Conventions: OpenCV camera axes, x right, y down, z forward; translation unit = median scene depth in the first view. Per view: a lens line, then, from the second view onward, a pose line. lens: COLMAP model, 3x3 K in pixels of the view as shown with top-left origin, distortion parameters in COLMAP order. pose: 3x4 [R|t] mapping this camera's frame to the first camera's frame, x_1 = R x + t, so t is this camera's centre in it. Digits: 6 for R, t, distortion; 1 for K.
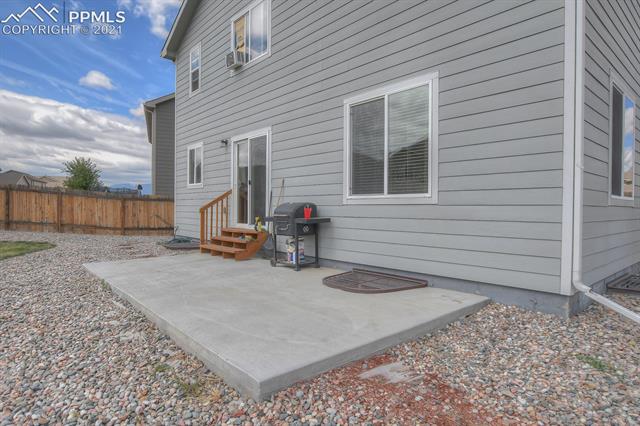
lens RADIAL K [[368.3, 0, 319.8], [0, 368.3, 210.5], [0, 0, 1]] dist [-0.001519, -0.000238]
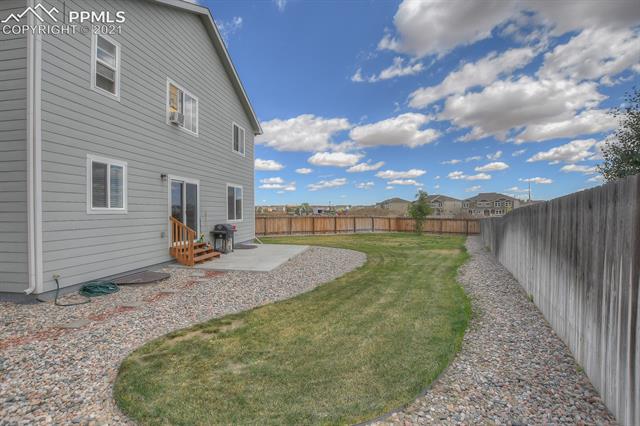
lens RADIAL K [[302.4, 0, 318.0], [0, 302.4, 216.1], [0, 0, 1]] dist [-0.000286, -0.000016]
pose [[-0.638376, -0.009453, 0.769667, -1.396081], [0.005966, 0.999834, 0.017228, -0.075110], [-0.769702, 0.015590, -0.638213, 1.314824]]
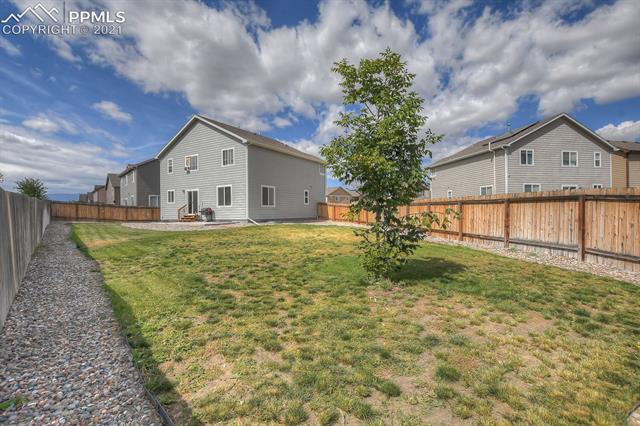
lens RADIAL K [[302.4, 0, 319.3], [0, 302.4, 214.8], [0, 0, 1]] dist [-0.000286, -0.000016]
pose [[0.954120, -0.017200, 0.298931, 0.112538], [0.019321, 0.999805, -0.004143, 0.082687], [-0.298801, 0.009728, 0.954266, -2.226322]]
